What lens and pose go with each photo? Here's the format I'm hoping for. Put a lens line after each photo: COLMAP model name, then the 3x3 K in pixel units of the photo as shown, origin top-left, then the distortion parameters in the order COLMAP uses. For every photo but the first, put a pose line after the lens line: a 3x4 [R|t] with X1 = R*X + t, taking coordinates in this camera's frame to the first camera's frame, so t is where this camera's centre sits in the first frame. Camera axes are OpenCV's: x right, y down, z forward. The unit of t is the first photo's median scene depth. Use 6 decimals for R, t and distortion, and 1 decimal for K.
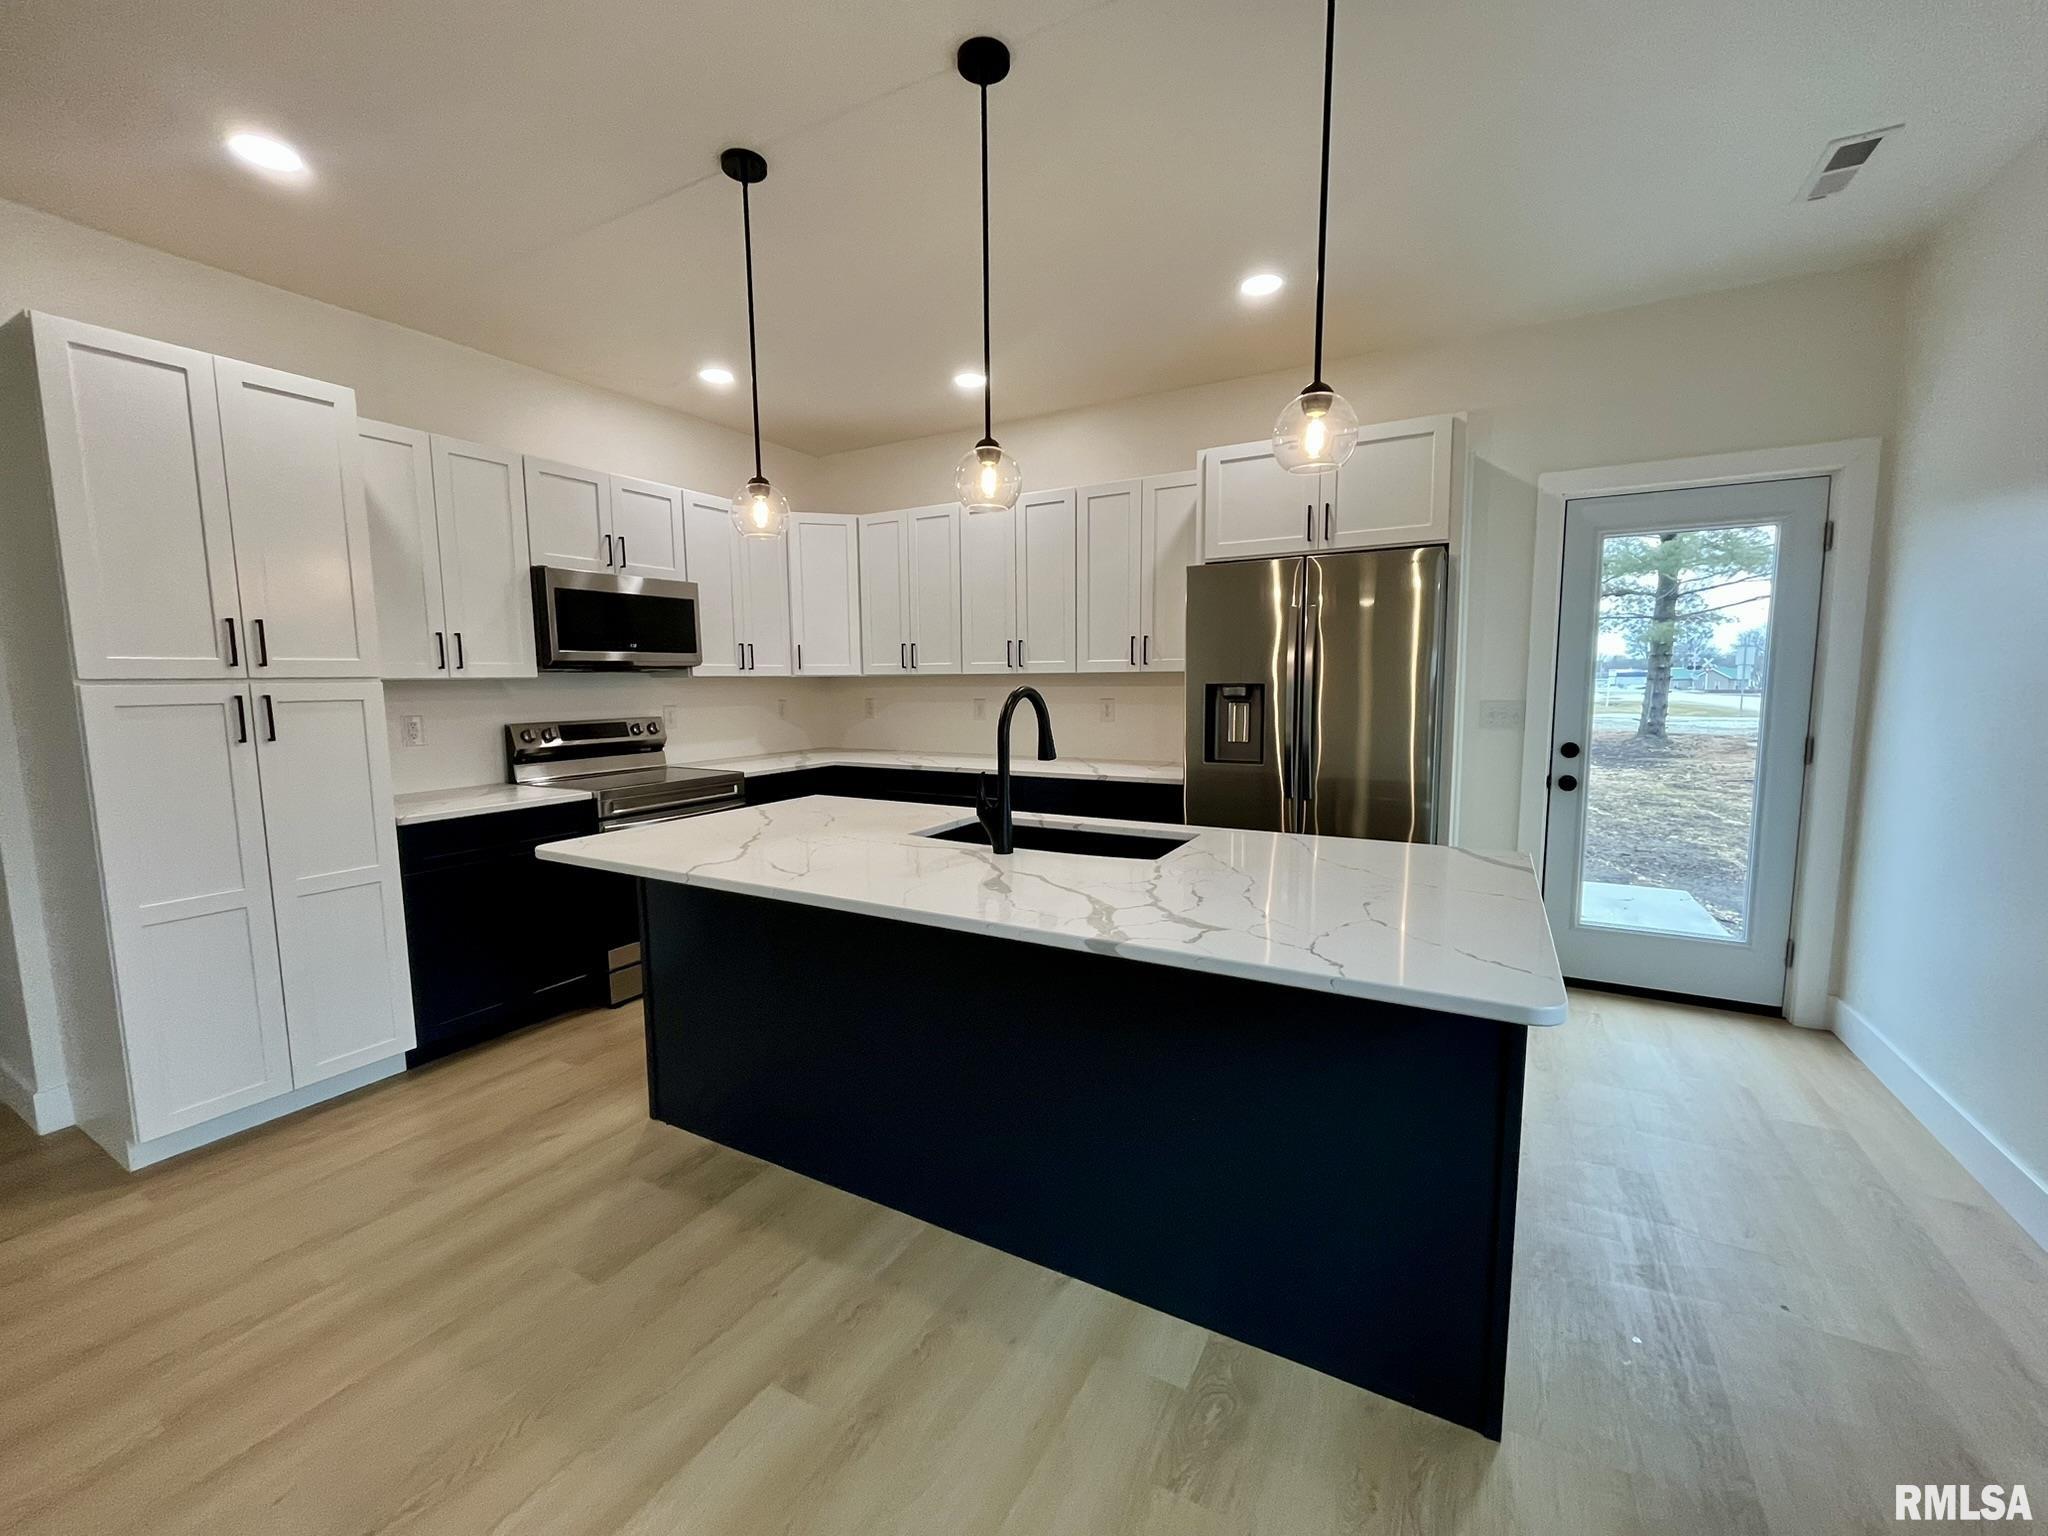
lens RADIAL K [[826.4, 0, 1021.2], [0, 826.4, 766.6], [0, 0, 1]] dist [-0.003450, -0.000093]
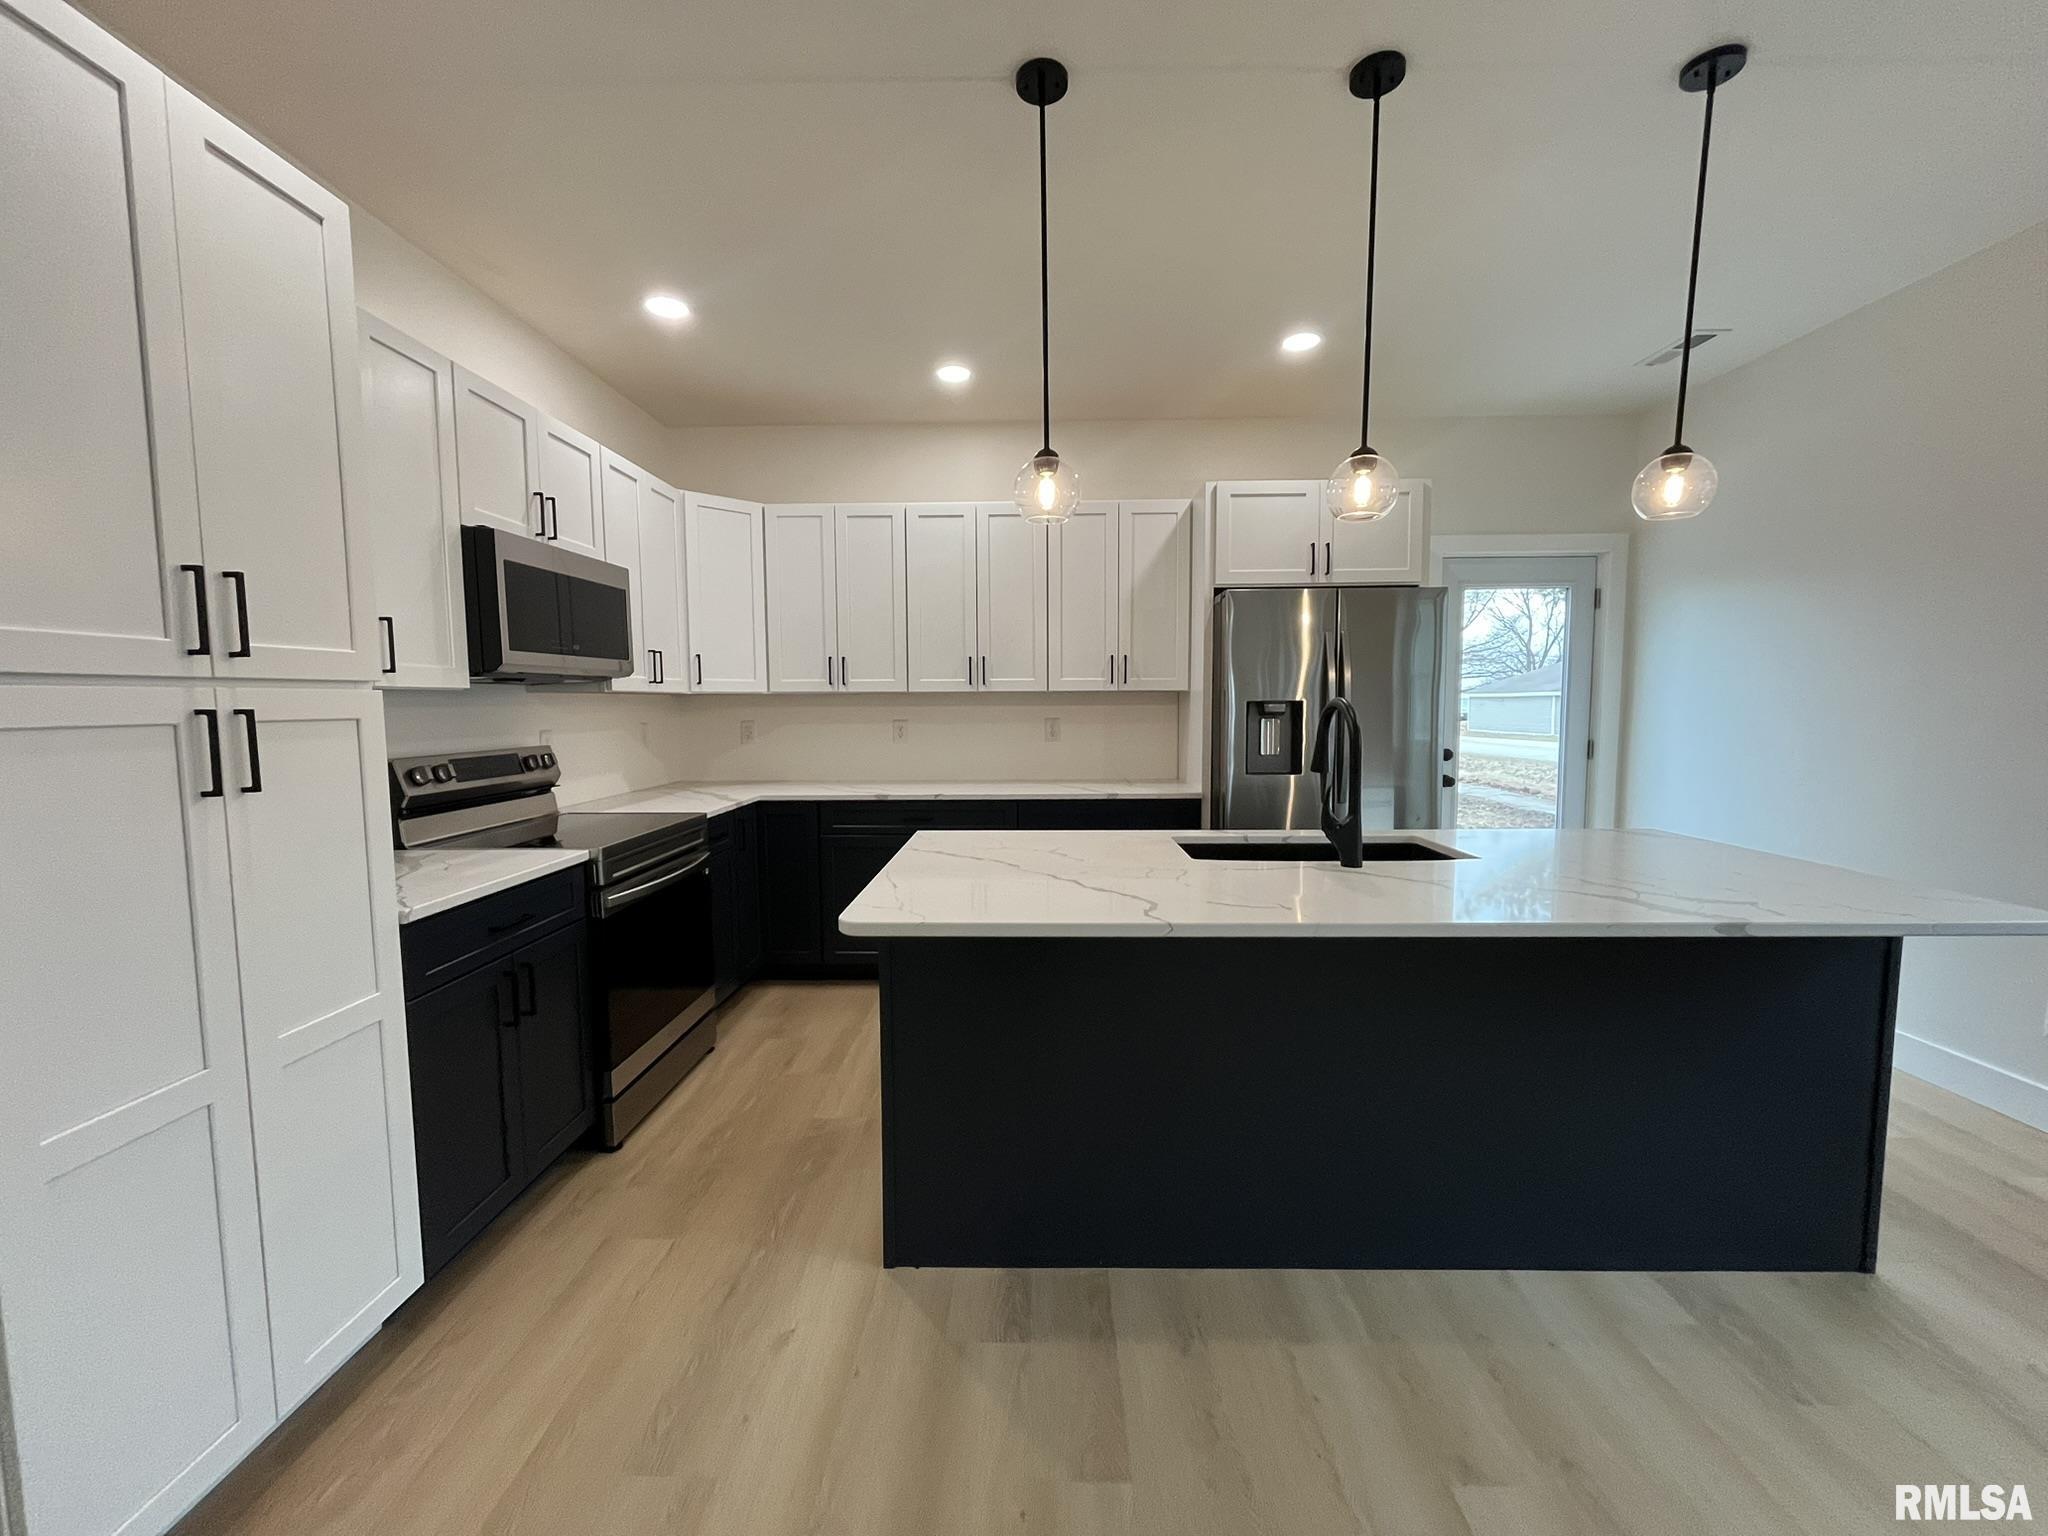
lens RADIAL K [[826.4, 0, 1021.4], [0, 826.4, 765.3], [0, 0, 1]] dist [-0.003450, -0.000093]
pose [[0.881968, -0.033289, 0.470133, -0.538659], [0.048786, 0.998592, -0.020814, -0.009425], [-0.468778, 0.041293, 0.882350, 0.203812]]
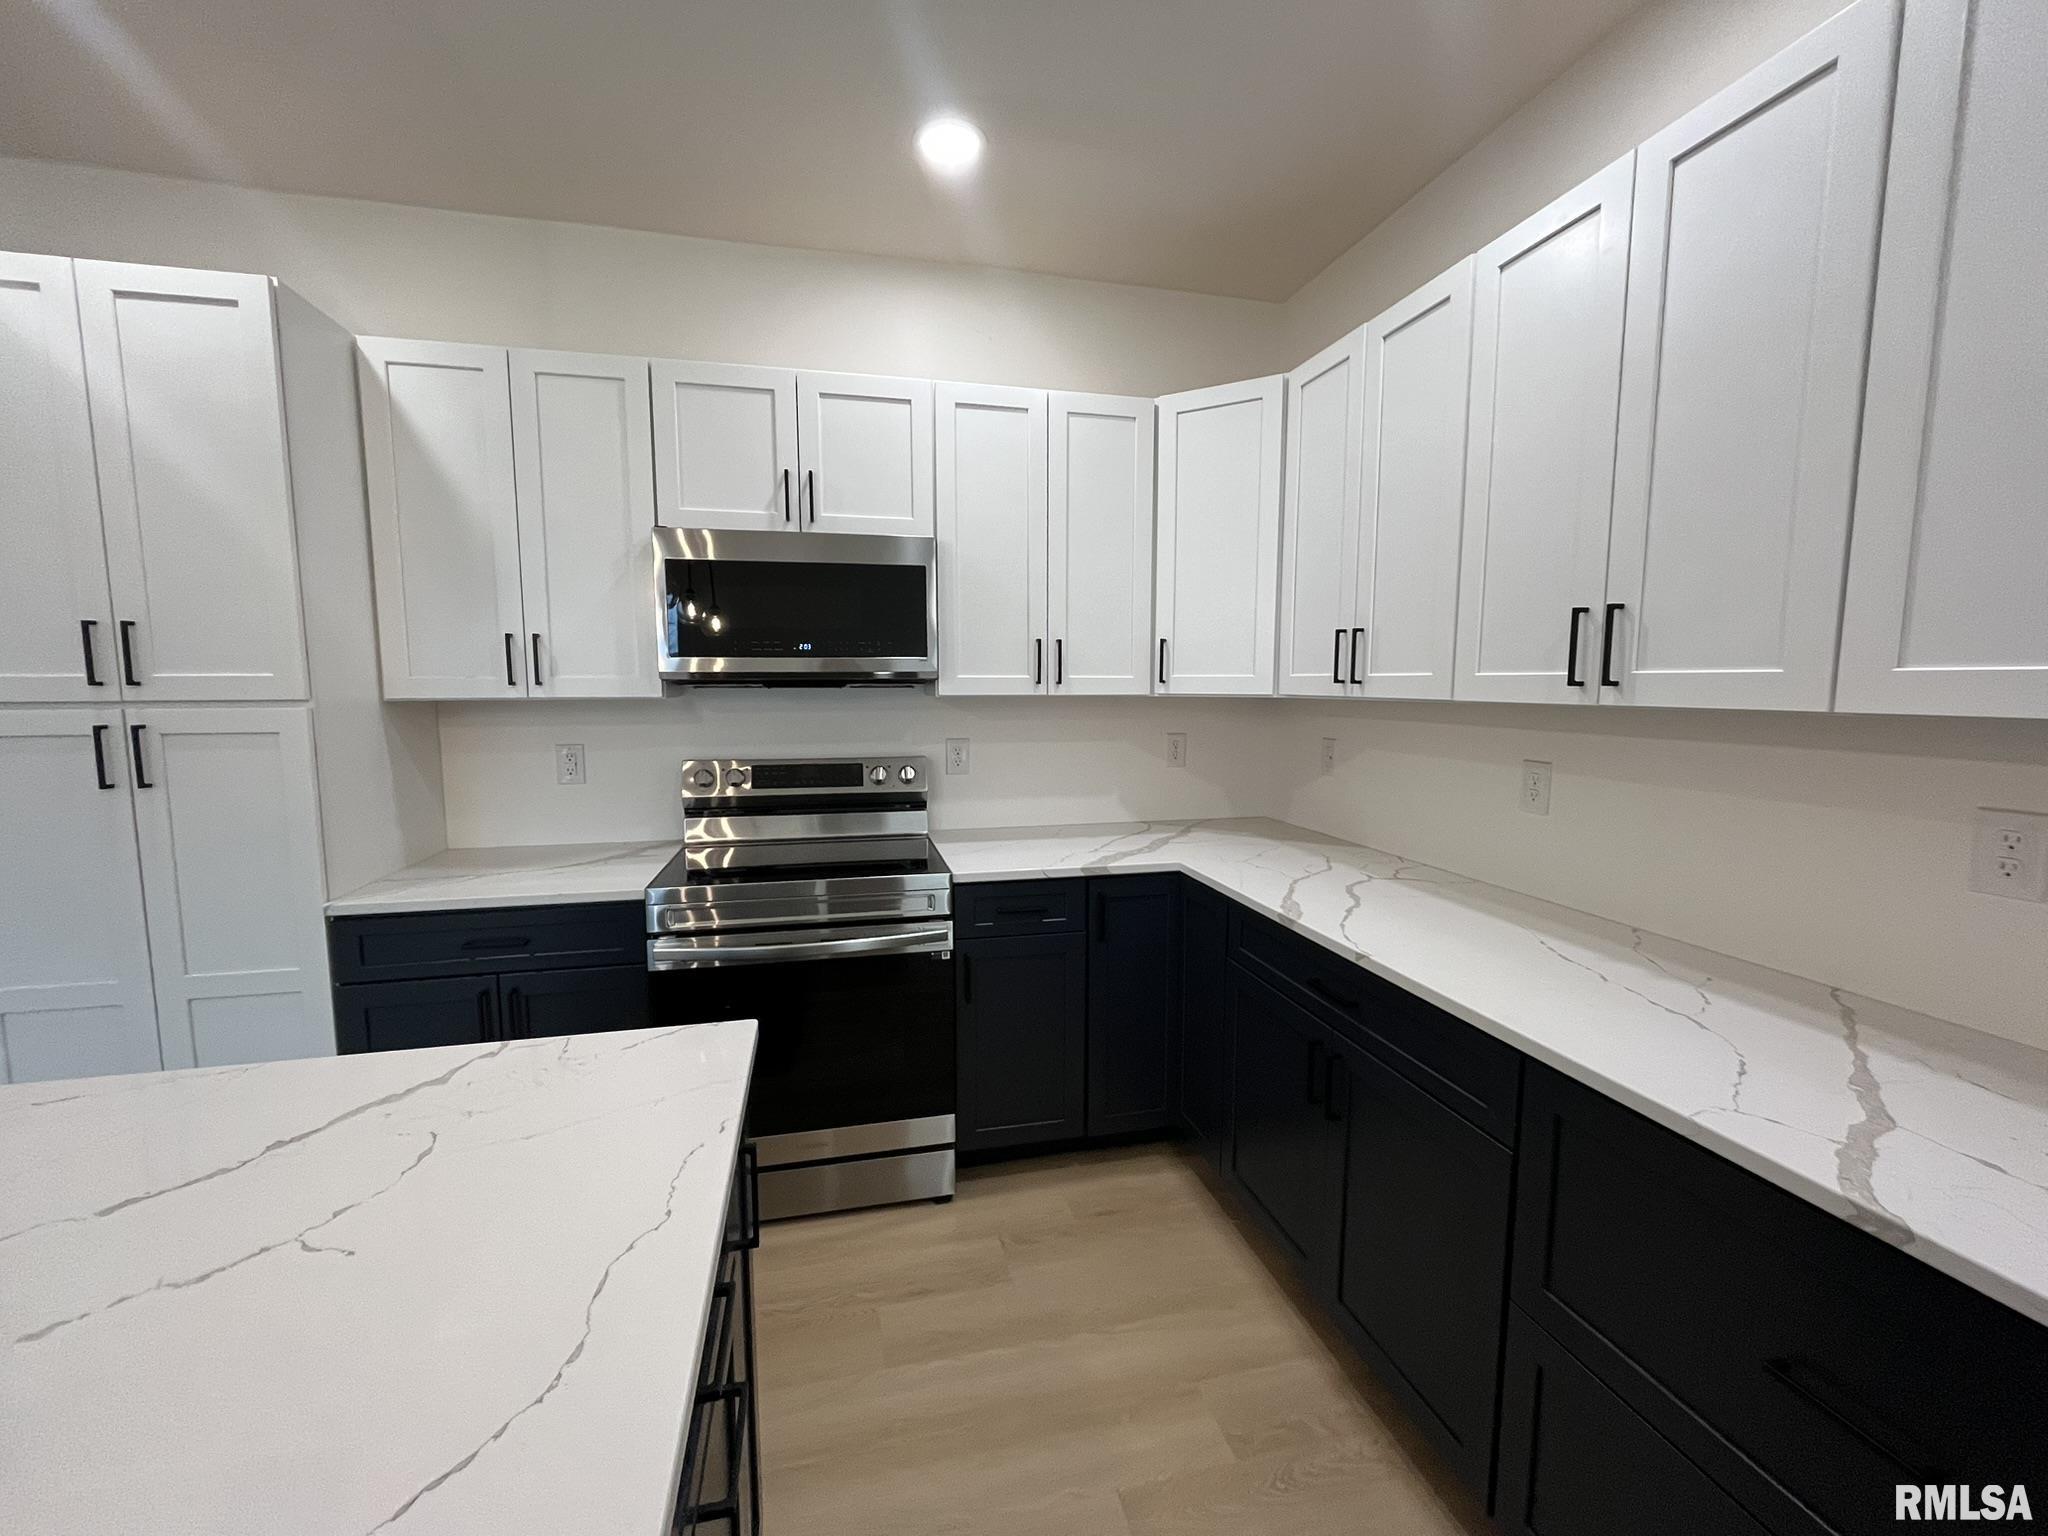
lens RADIAL K [[826.4, 0, 1022.3], [0, 826.4, 767.3], [0, 0, 1]] dist [-0.003450, -0.000093]
pose [[0.677377, 0.082971, -0.730942, 0.109399], [-0.084860, 0.995799, 0.034394, -0.105745], [0.730725, 0.038730, 0.681573, 0.808211]]
